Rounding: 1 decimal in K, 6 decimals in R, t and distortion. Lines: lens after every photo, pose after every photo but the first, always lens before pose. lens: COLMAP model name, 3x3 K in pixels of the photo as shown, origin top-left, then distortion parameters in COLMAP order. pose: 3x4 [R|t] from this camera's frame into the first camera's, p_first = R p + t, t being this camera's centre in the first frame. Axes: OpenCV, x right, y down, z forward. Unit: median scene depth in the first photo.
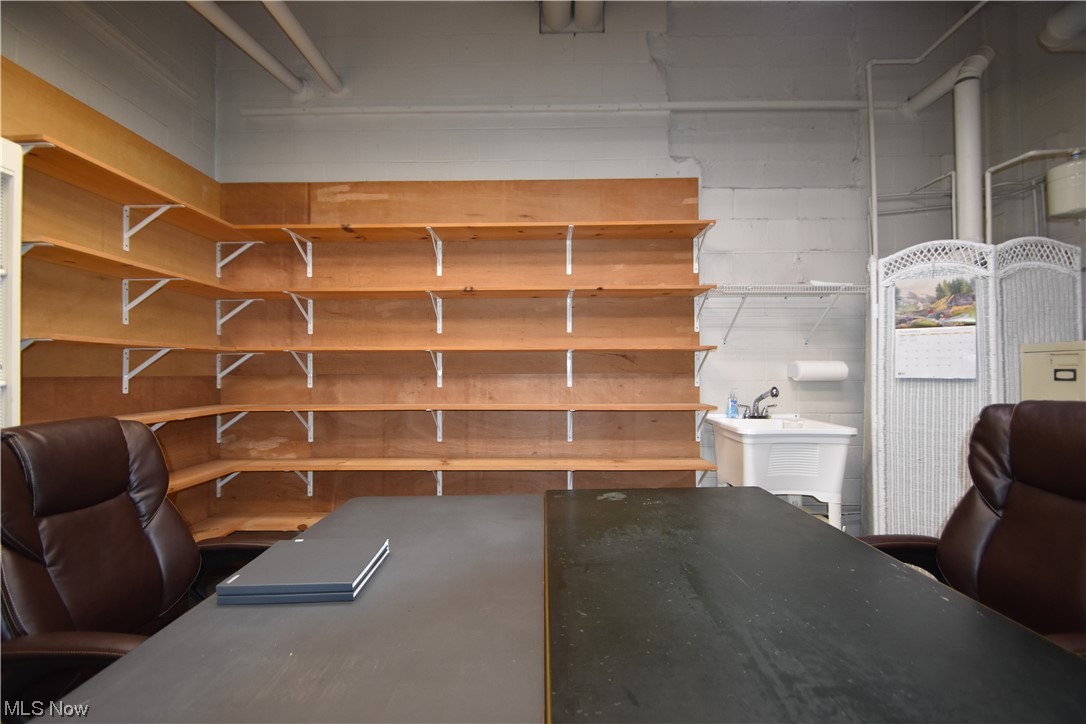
lens RADIAL K [[477.7, 0, 541.6], [0, 477.7, 367.4], [0, 0, 1]] dist [0.007986, -0.010582]
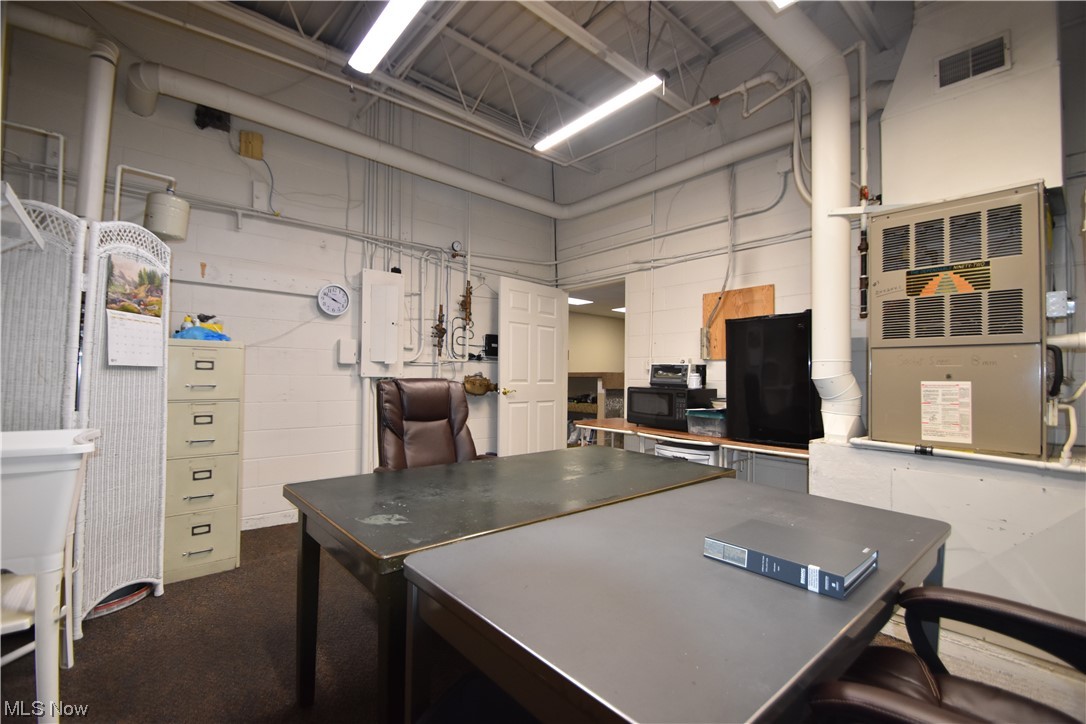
lens RADIAL K [[477.7, 0, 538.4], [0, 477.7, 367.2], [0, 0, 1]] dist [0.007986, -0.010582]
pose [[-0.658946, 0.012878, 0.752080, -0.344928], [-0.016895, 0.999348, -0.031915, 0.032467], [-0.752000, -0.033737, -0.658299, 0.799525]]
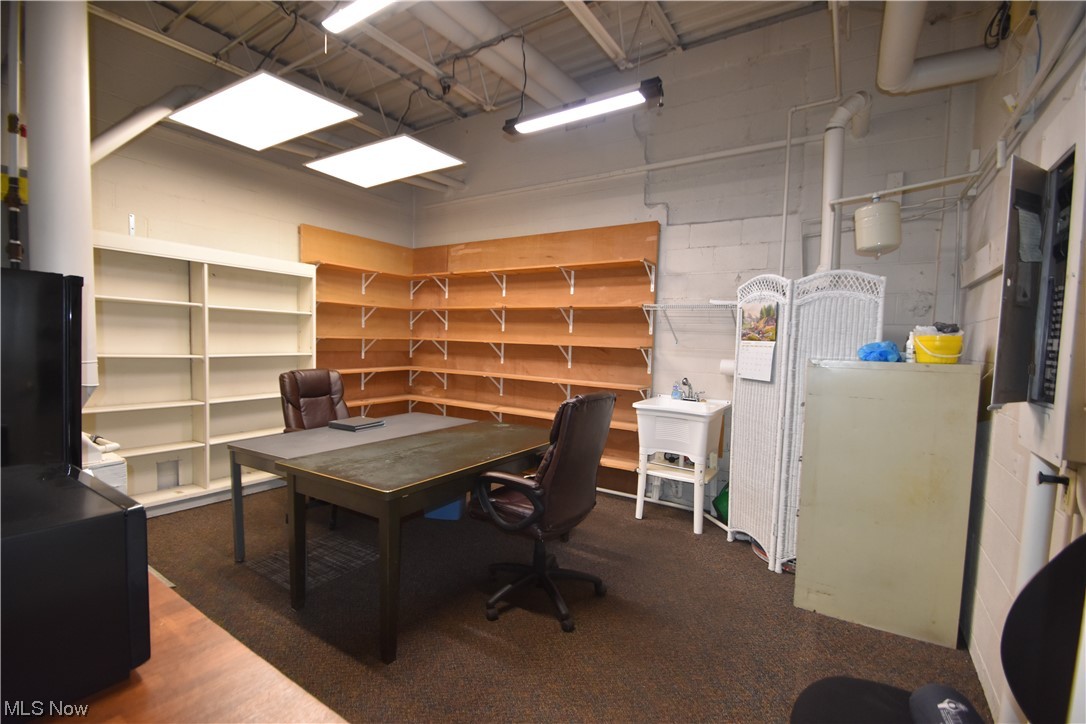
lens RADIAL K [[477.7, 0, 539.3], [0, 477.7, 367.5], [0, 0, 1]] dist [0.007986, -0.010582]
pose [[0.841174, 0.063105, -0.537070, 0.805617], [-0.030606, 0.997131, 0.069226, -0.065779], [0.539898, -0.041793, 0.840692, -0.341938]]
